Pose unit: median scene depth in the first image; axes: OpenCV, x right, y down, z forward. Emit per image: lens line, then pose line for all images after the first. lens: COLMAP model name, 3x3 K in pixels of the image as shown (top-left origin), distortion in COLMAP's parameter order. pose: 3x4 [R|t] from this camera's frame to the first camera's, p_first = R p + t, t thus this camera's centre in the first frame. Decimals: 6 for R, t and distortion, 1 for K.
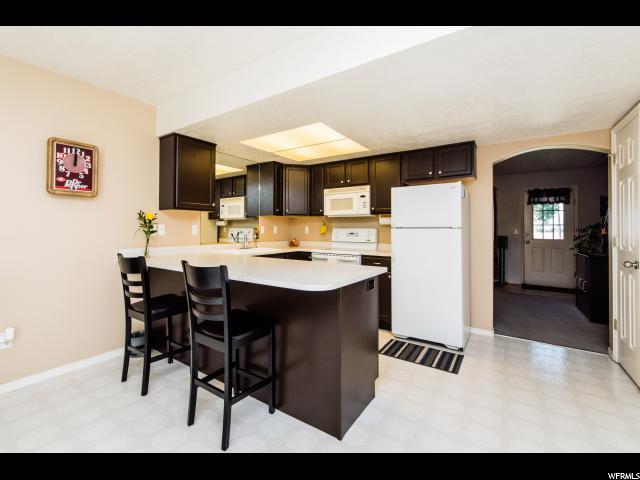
lens RADIAL K [[293.1, 0, 304.4], [0, 293.1, 225.3], [0, 0, 1]] dist [0.000089, -0.000757]
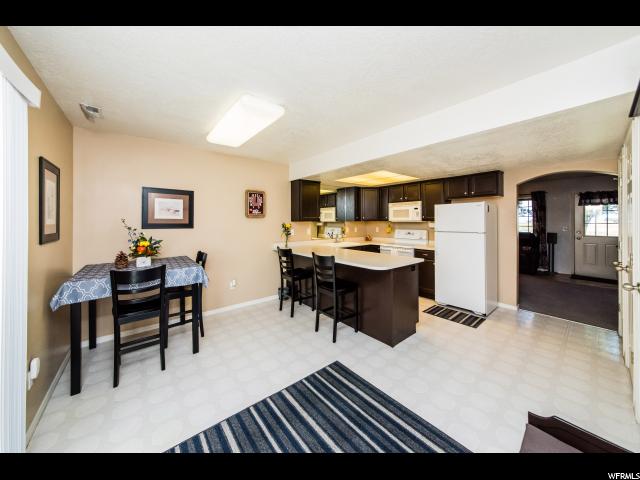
lens RADIAL K [[226.0, 0, 314.8], [0, 226.0, 223.1], [0, 0, 1]] dist [-0.000212, -0.000200]
pose [[0.963089, -0.005558, -0.269125, 0.017434], [0.009941, 0.999839, 0.014926, -0.058149], [0.268999, -0.017050, 0.962990, -0.282847]]
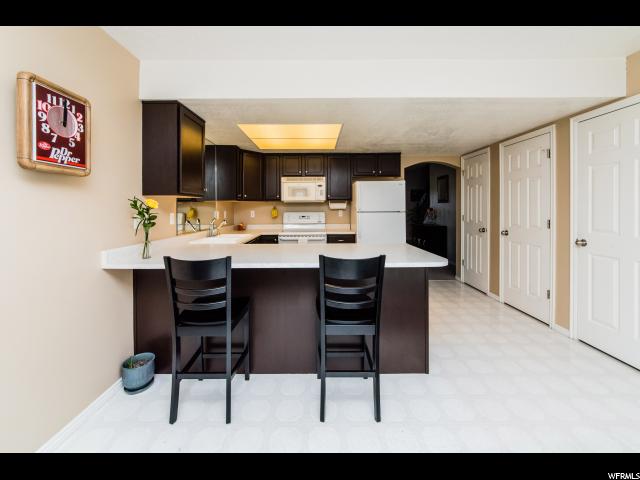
lens RADIAL K [[253.7, 0, 329.6], [0, 253.7, 209.7], [0, 0, 1]] dist [0.002105, -0.000237]
pose [[0.813300, -0.013235, 0.581694, -0.457883], [0.003825, 0.999841, 0.017401, -0.022264], [-0.581832, -0.011927, 0.813221, 0.158367]]
